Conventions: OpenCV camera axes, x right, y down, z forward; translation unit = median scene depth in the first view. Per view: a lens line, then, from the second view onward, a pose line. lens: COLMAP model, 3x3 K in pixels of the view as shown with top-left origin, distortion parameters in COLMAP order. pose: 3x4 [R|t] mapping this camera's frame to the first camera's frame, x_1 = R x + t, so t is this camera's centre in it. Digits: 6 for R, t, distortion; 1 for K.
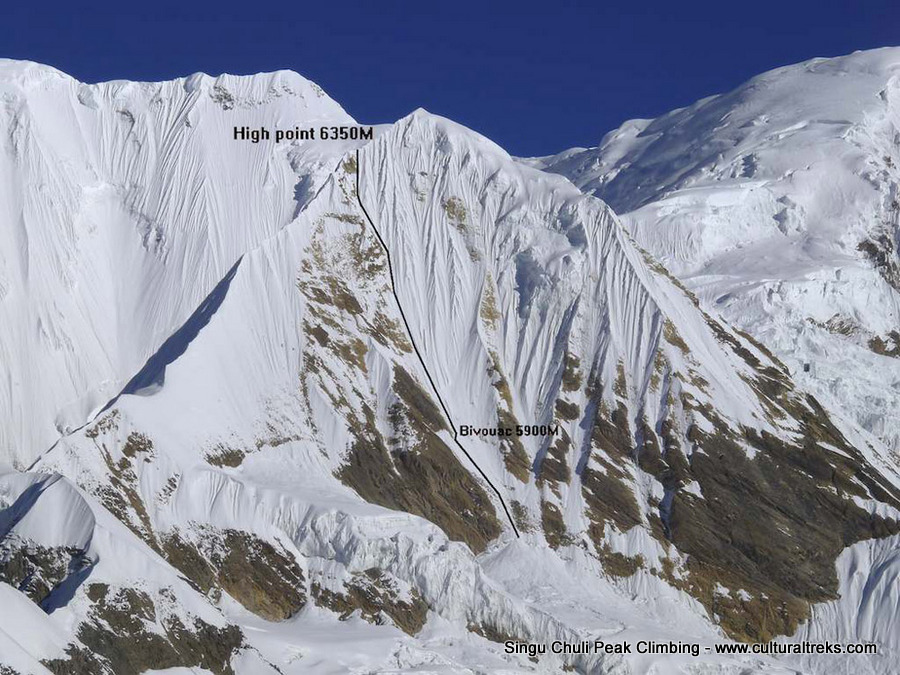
lens RADIAL K [[2089.3, 0, 448.7], [0, 2089.3, 336.7], [0, 0, 1]] dist [-0.019789, 0.000000]
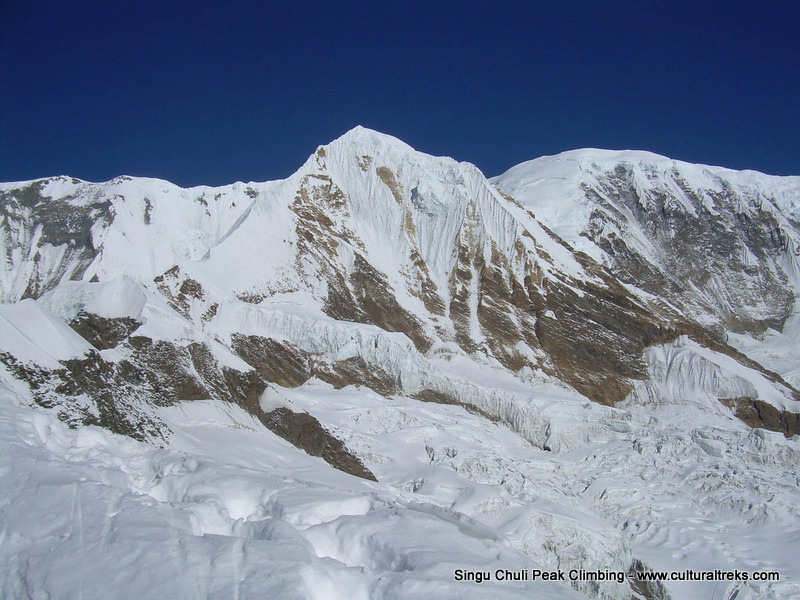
lens RADIAL K [[889.4, 0, 401.2], [0, 889.4, 300.3], [0, 0, 1]] dist [-0.139257, 0.000000]
pose [[0.997959, -0.031569, 0.055512, -0.030512], [0.034131, 0.998366, -0.045825, 0.085479], [-0.053974, 0.047626, 0.997406, 0.326676]]
